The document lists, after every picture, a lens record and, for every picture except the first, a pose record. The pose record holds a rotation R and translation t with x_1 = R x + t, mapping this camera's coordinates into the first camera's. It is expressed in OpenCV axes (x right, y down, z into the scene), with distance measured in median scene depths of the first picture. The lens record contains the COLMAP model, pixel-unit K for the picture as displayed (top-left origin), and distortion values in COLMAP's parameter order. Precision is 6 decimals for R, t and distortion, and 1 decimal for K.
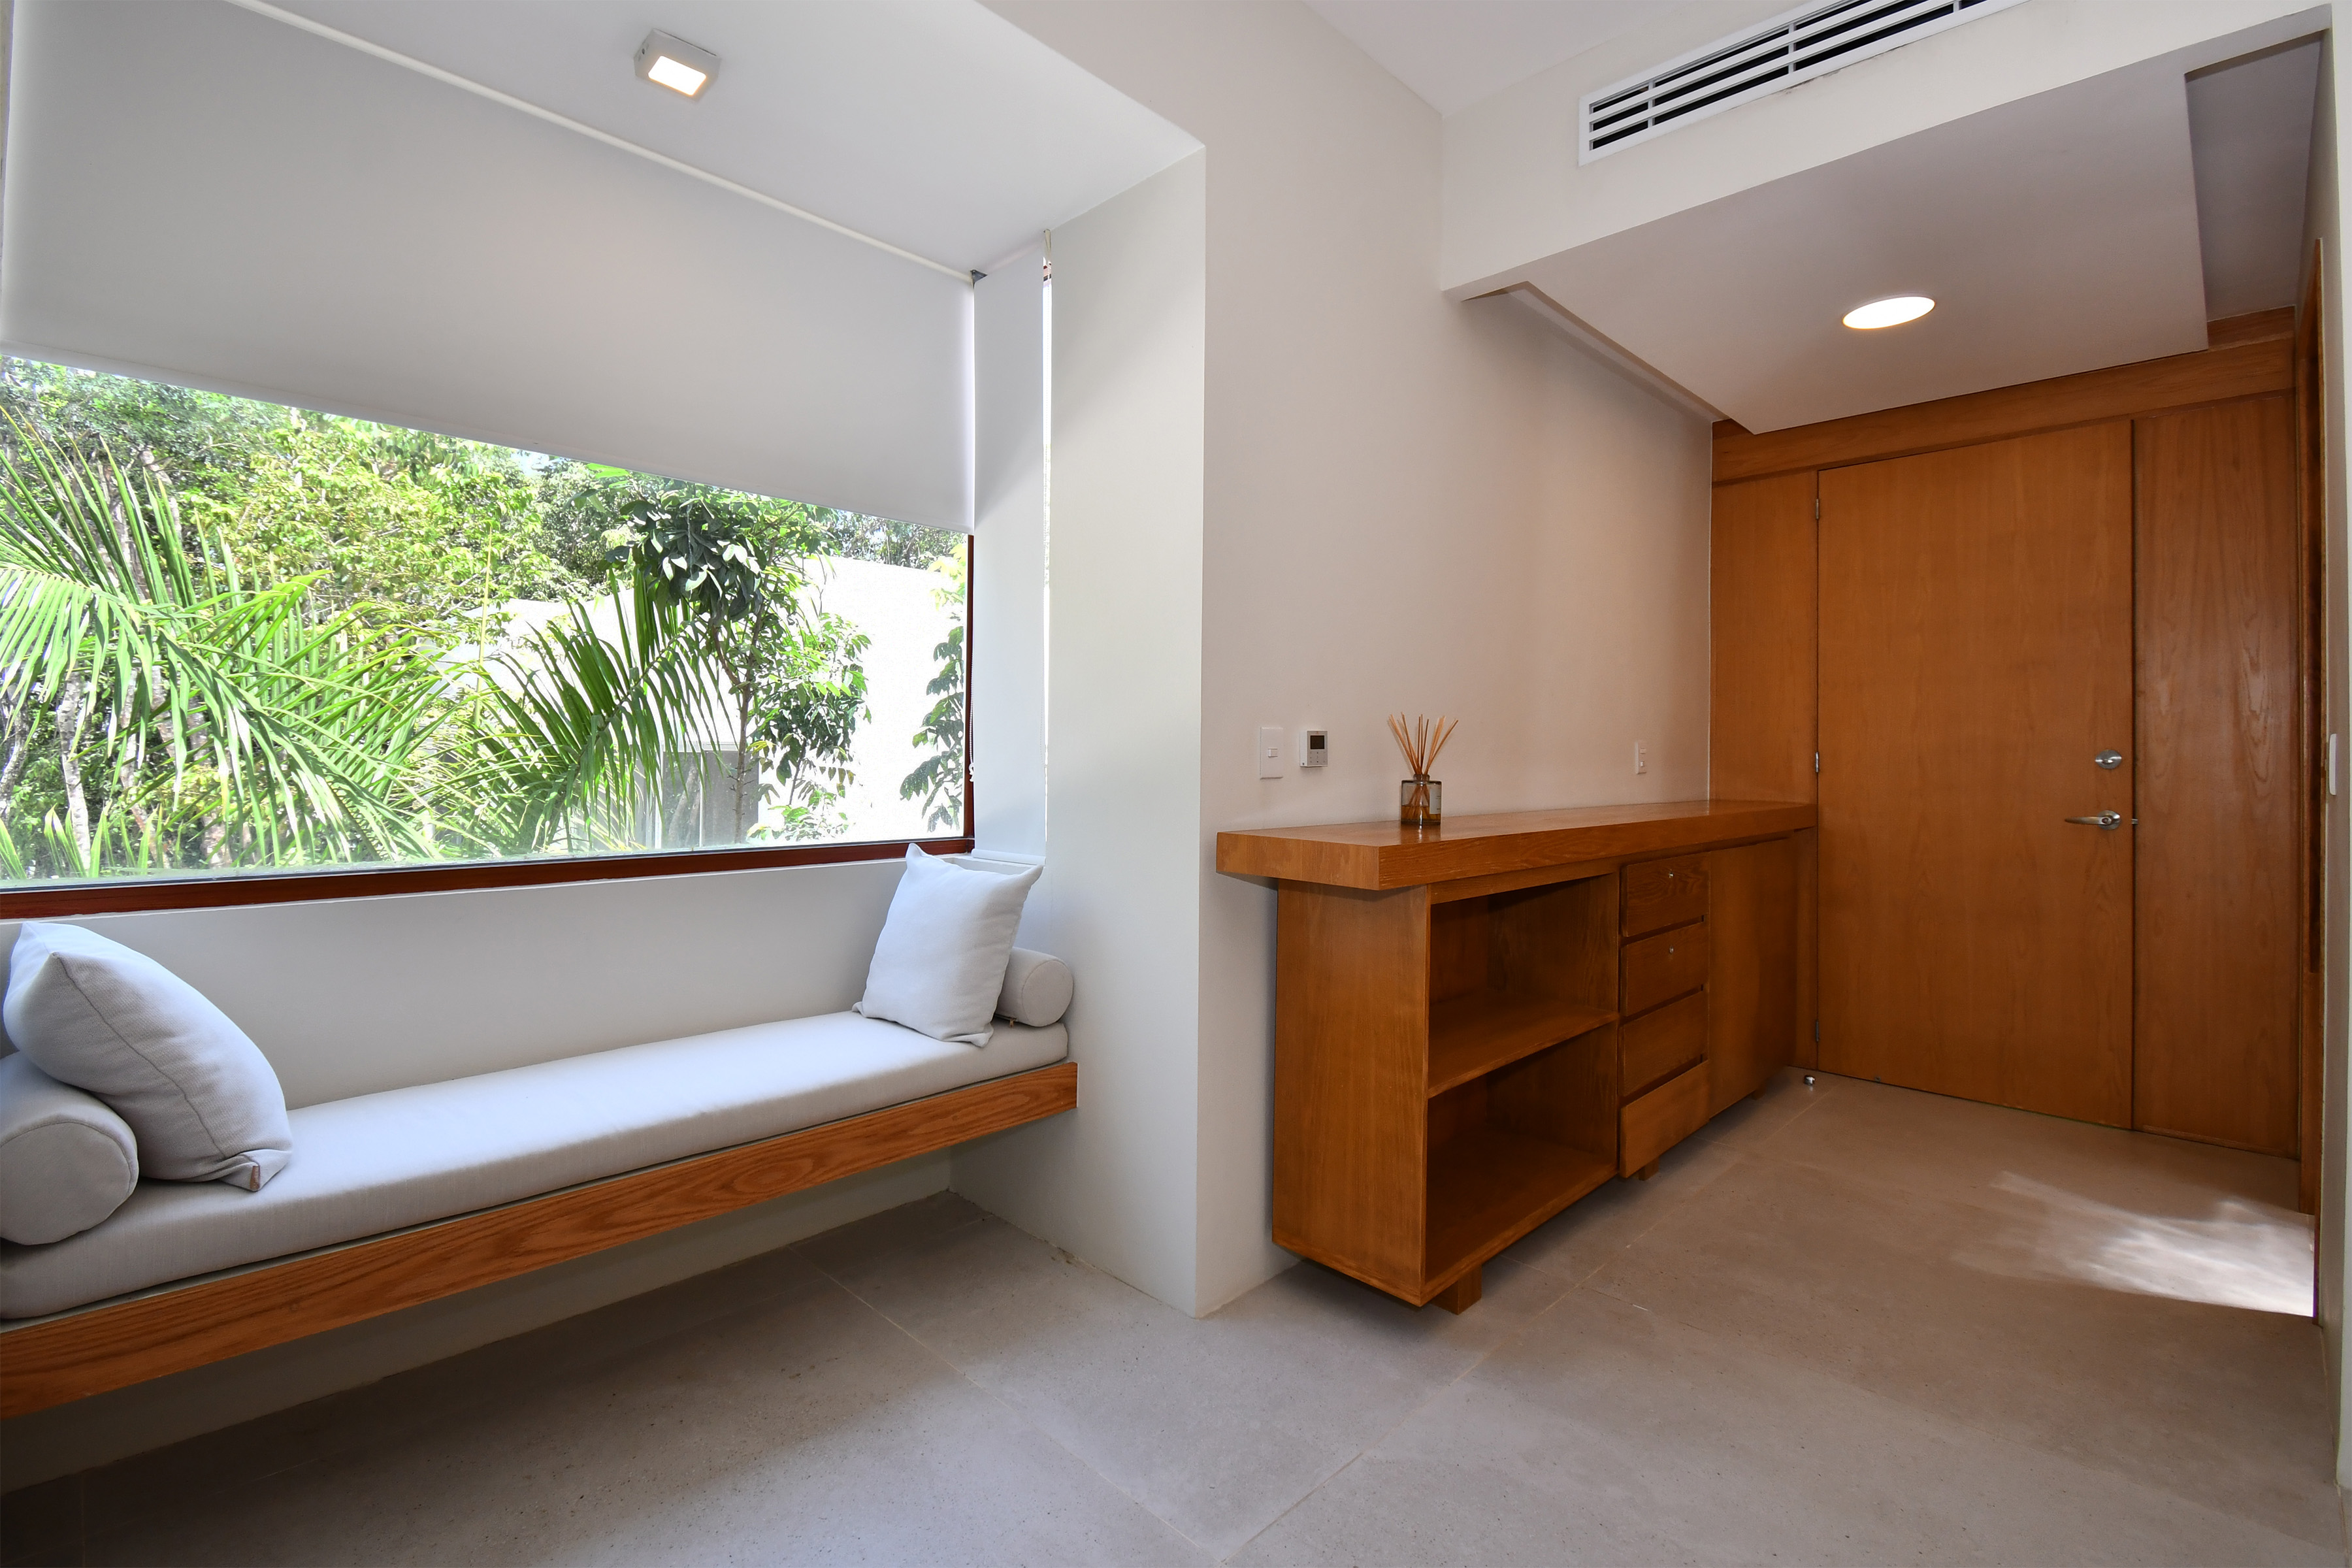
lens RADIAL K [[1114.3, 0, 1130.4], [0, 1114.3, 757.0], [0, 0, 1]] dist [0.025344, -0.016108]
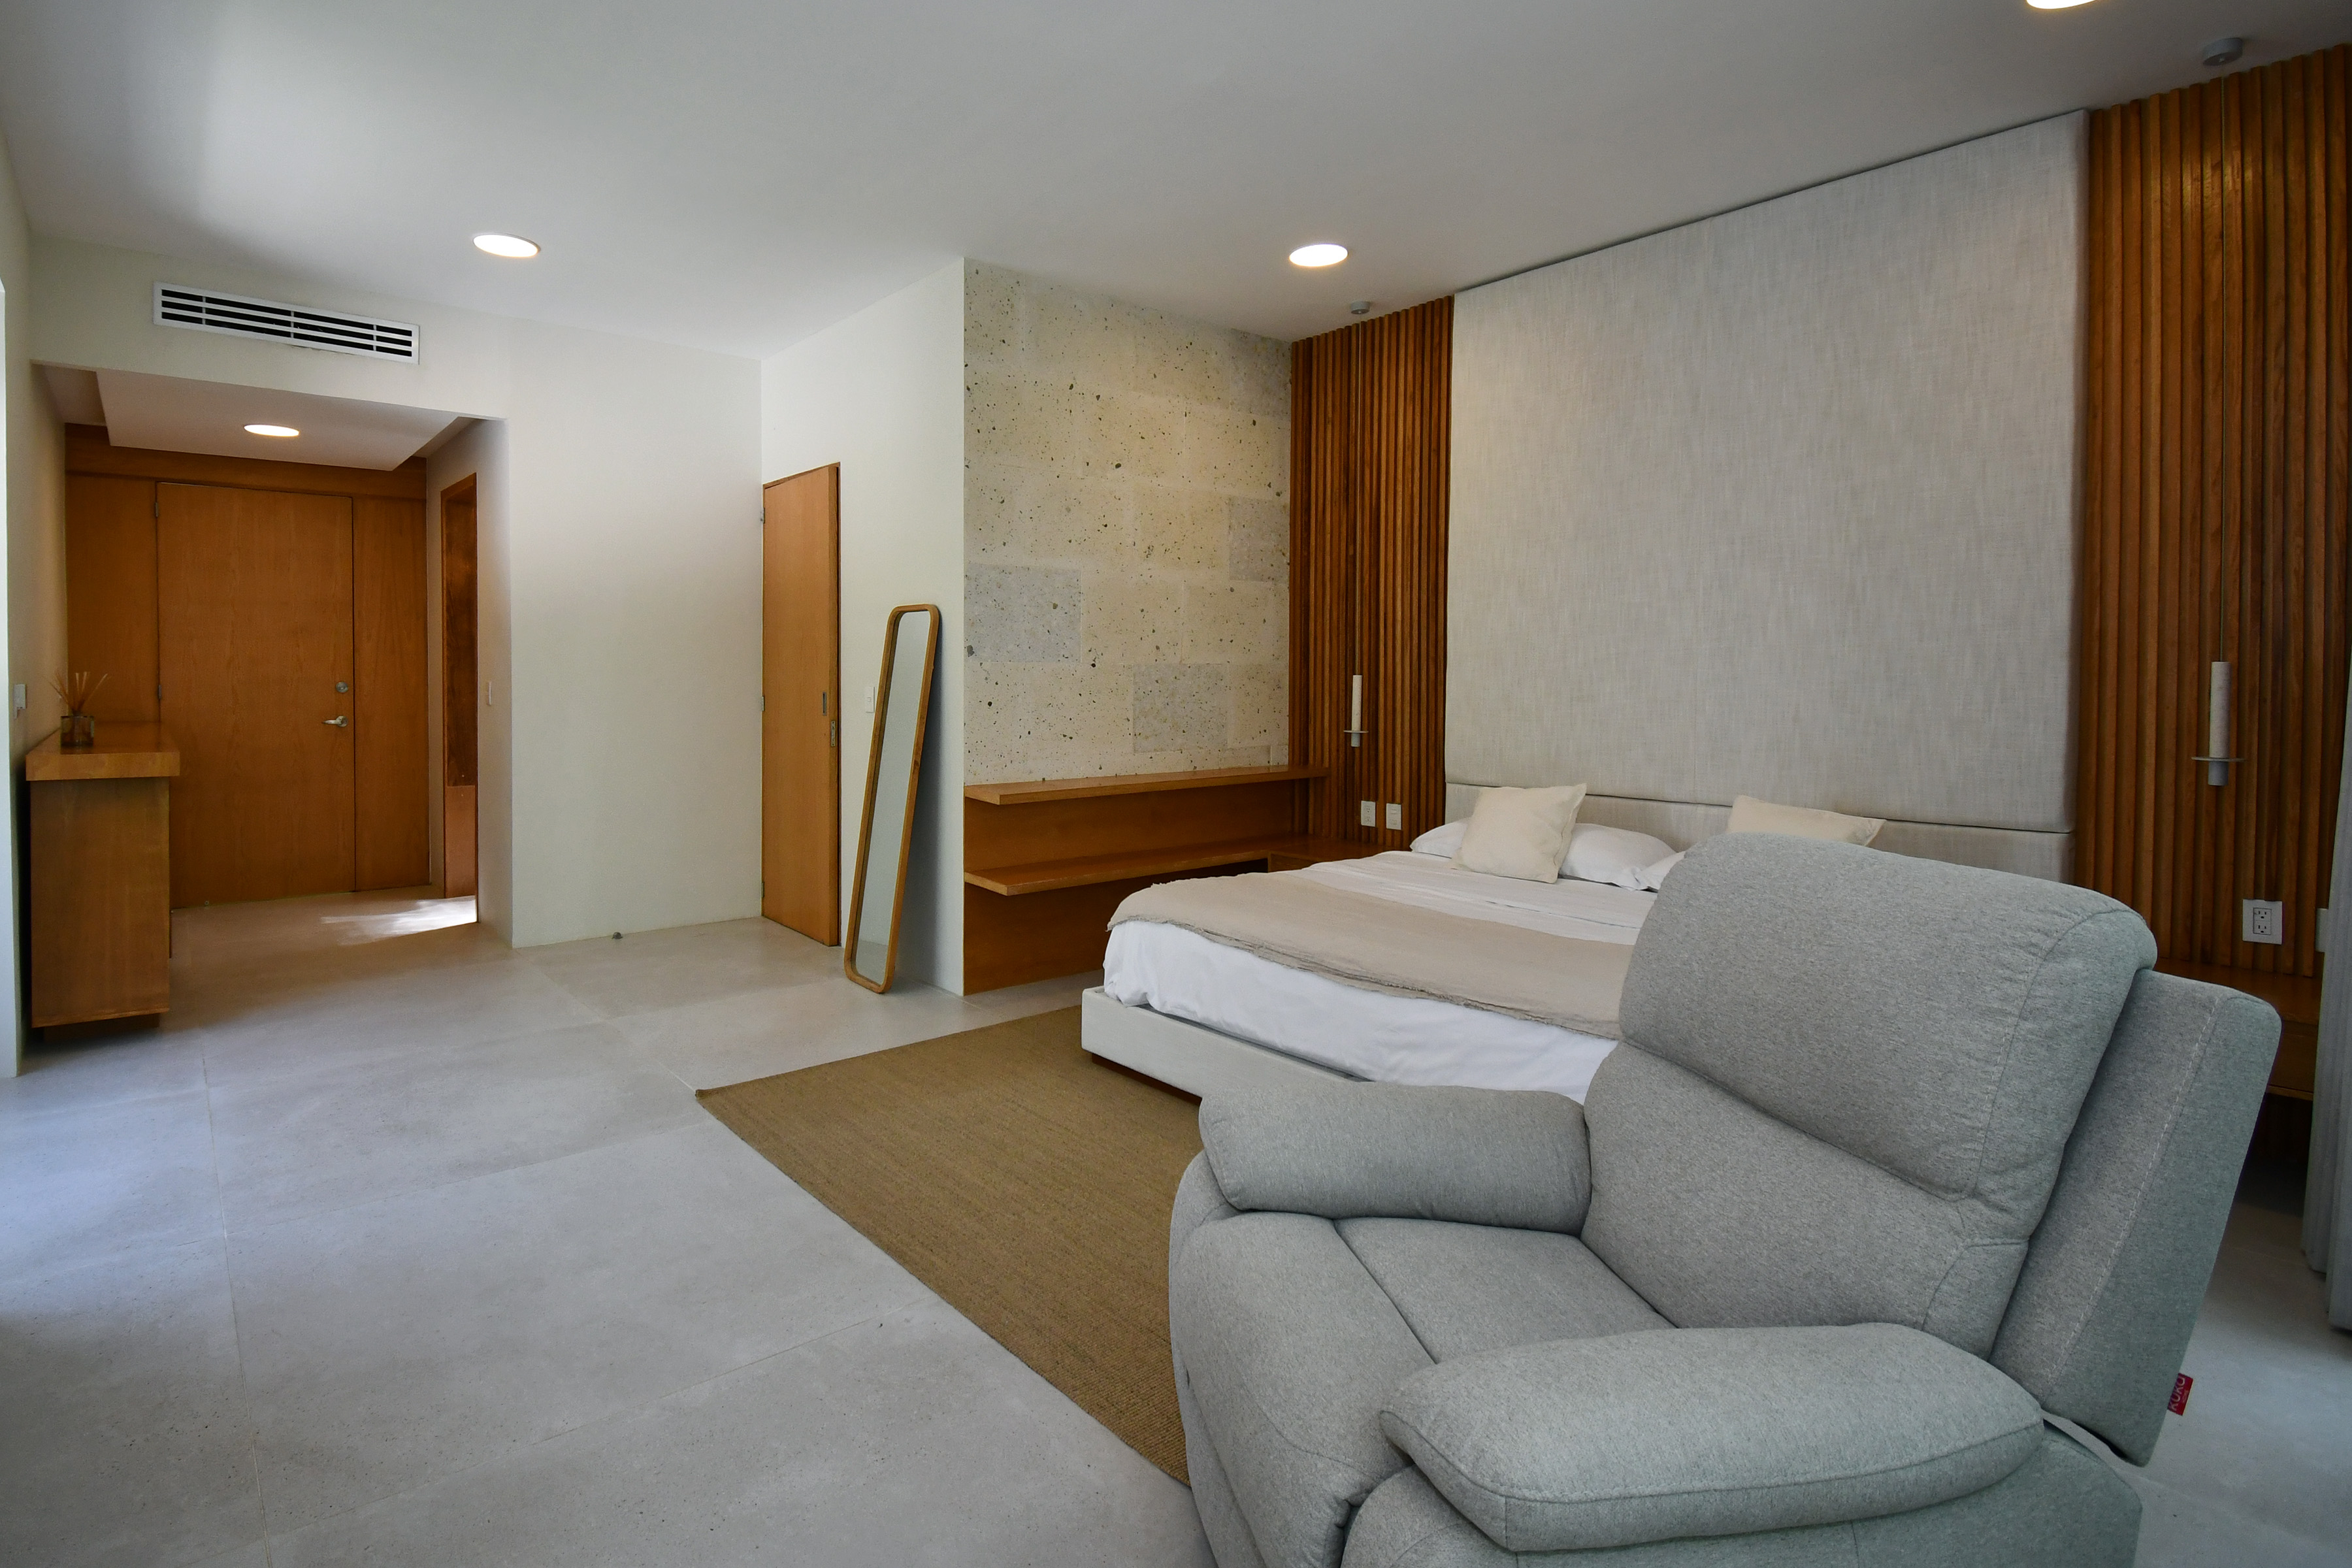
lens RADIAL K [[1114.3, 0, 1106.8], [0, 1114.3, 690.4], [0, 0, 1]] dist [0.025344, -0.016108]
pose [[0.081172, -0.019900, 0.996501, -1.128384], [-0.008710, 0.999748, 0.020674, -0.054804], [-0.996662, -0.010357, 0.080978, -0.497208]]
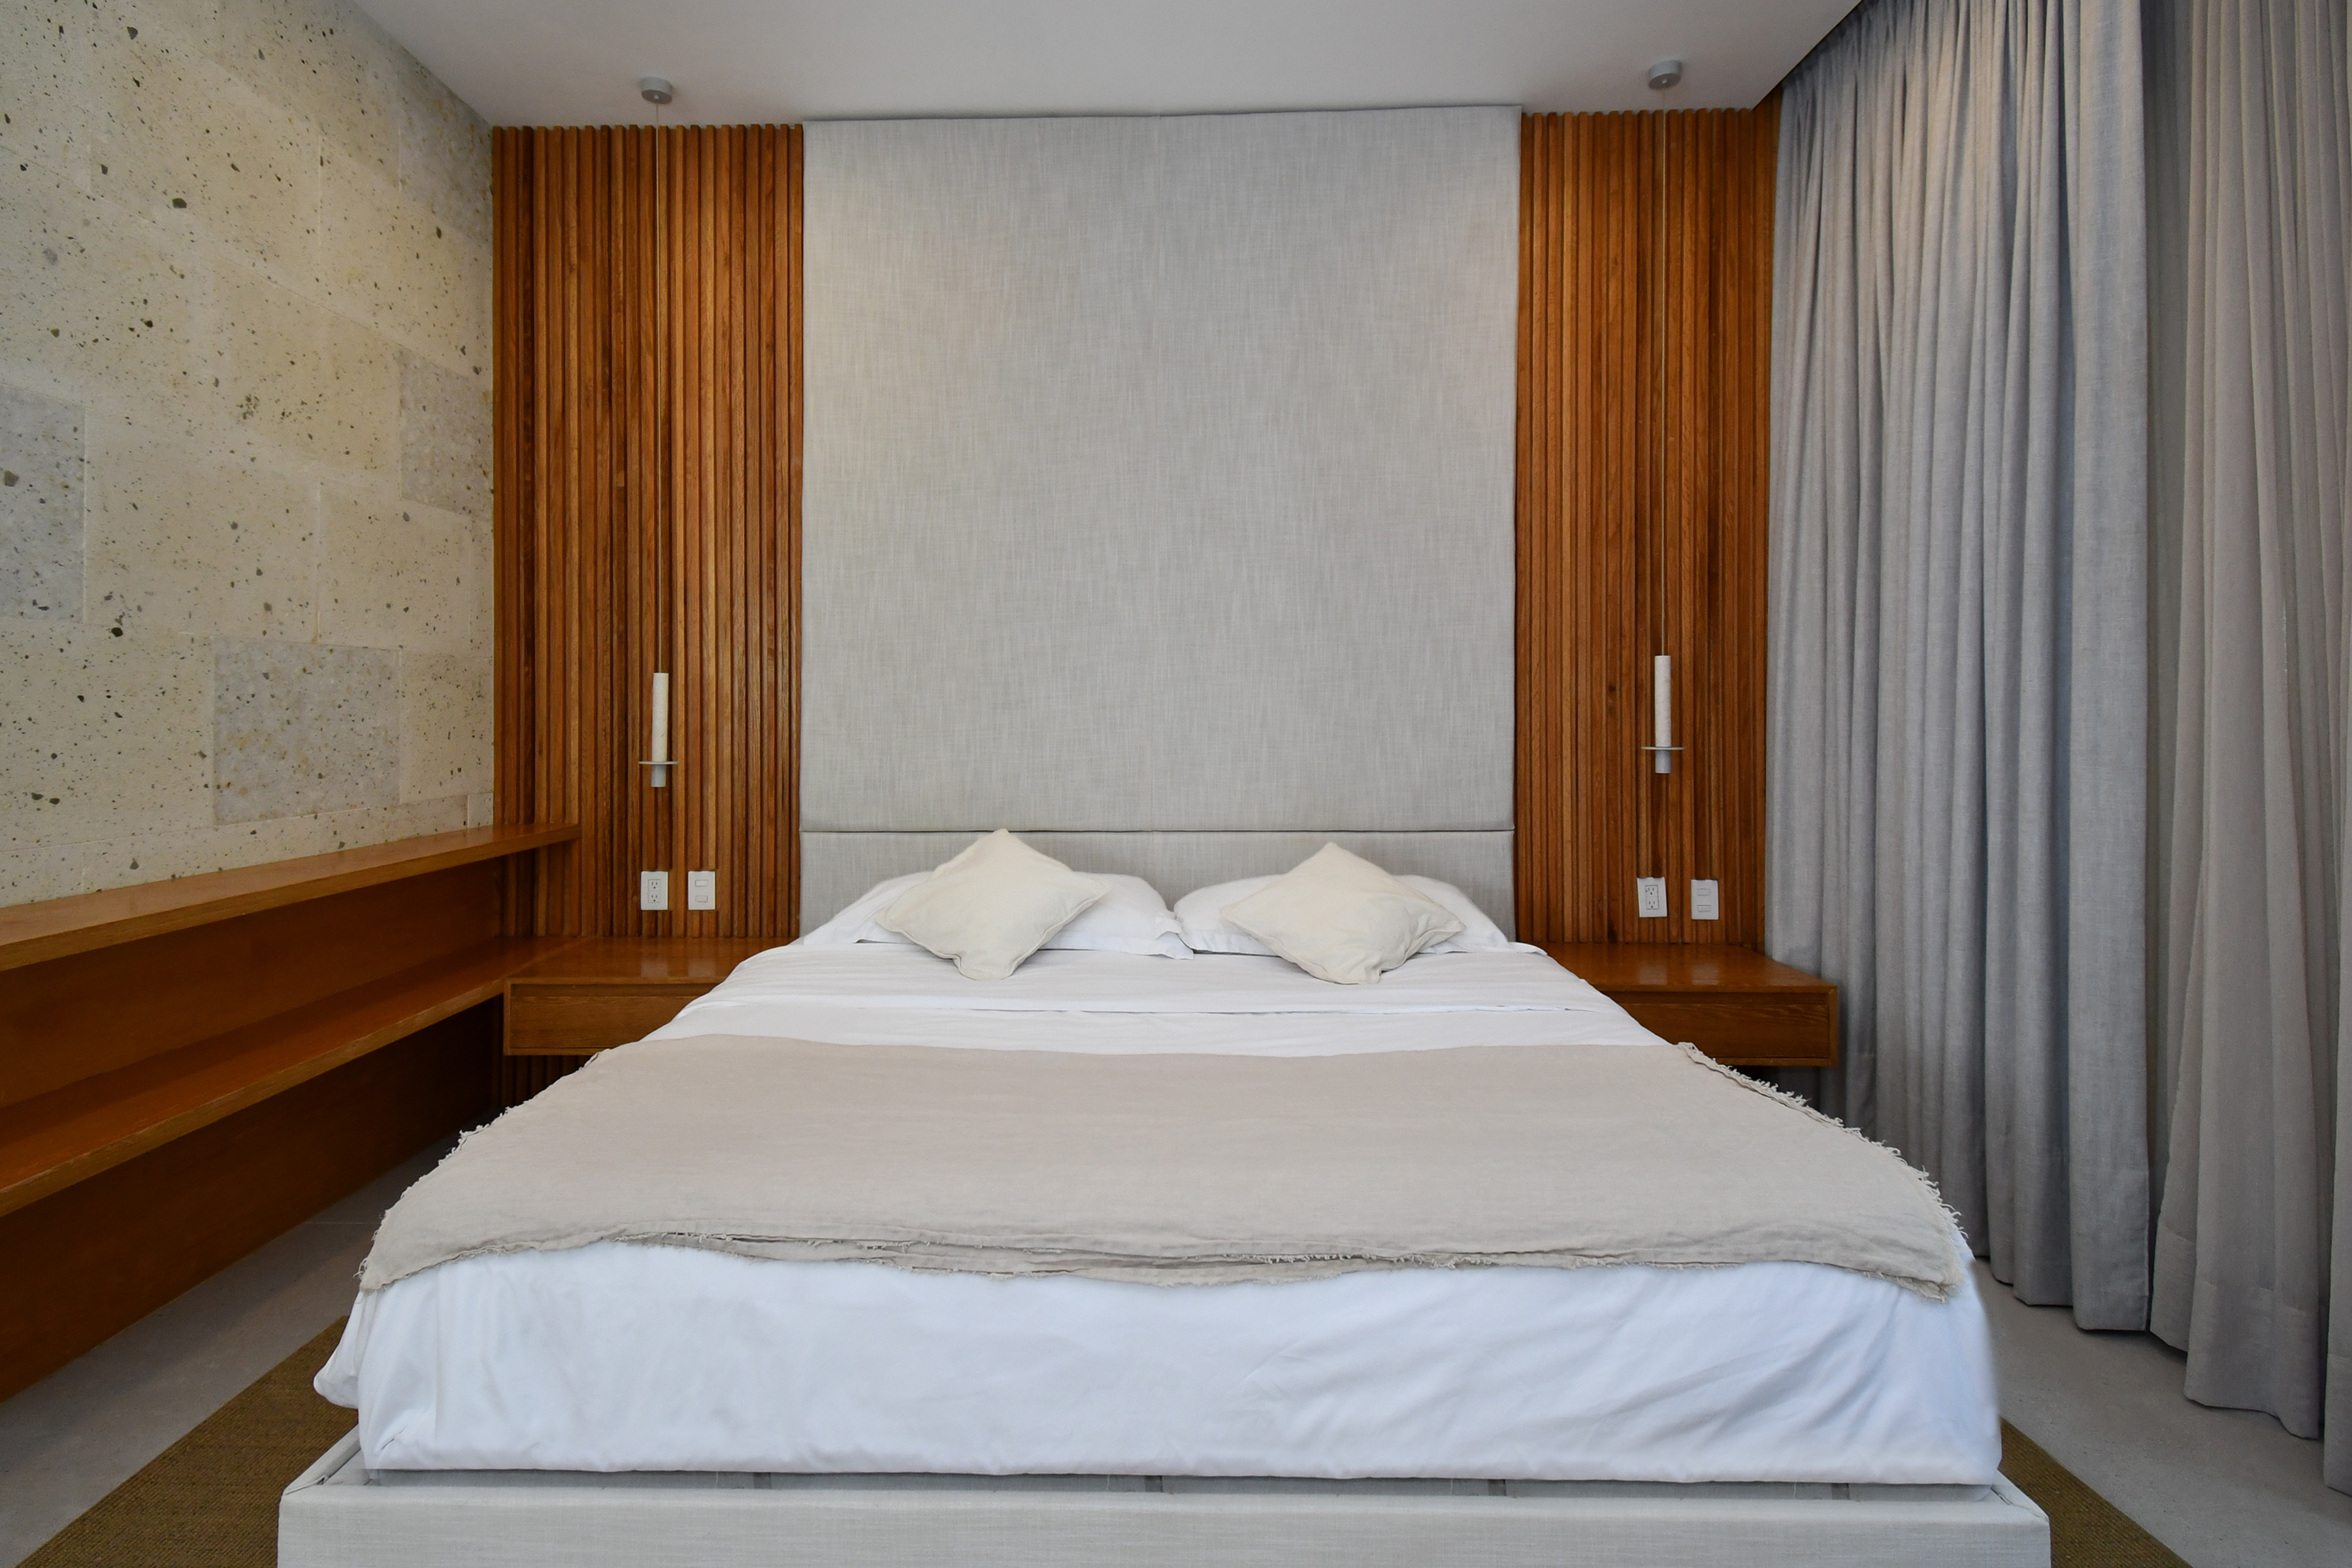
lens RADIAL K [[1114.3, 0, 1095.7], [0, 1114.3, 713.4], [0, 0, 1]] dist [0.025344, -0.016108]
pose [[-0.694271, -0.006478, 0.719685, -0.363765], [-0.009372, 0.999956, -0.000040, -0.004797], [-0.719653, -0.006773, -0.694301, -0.266620]]
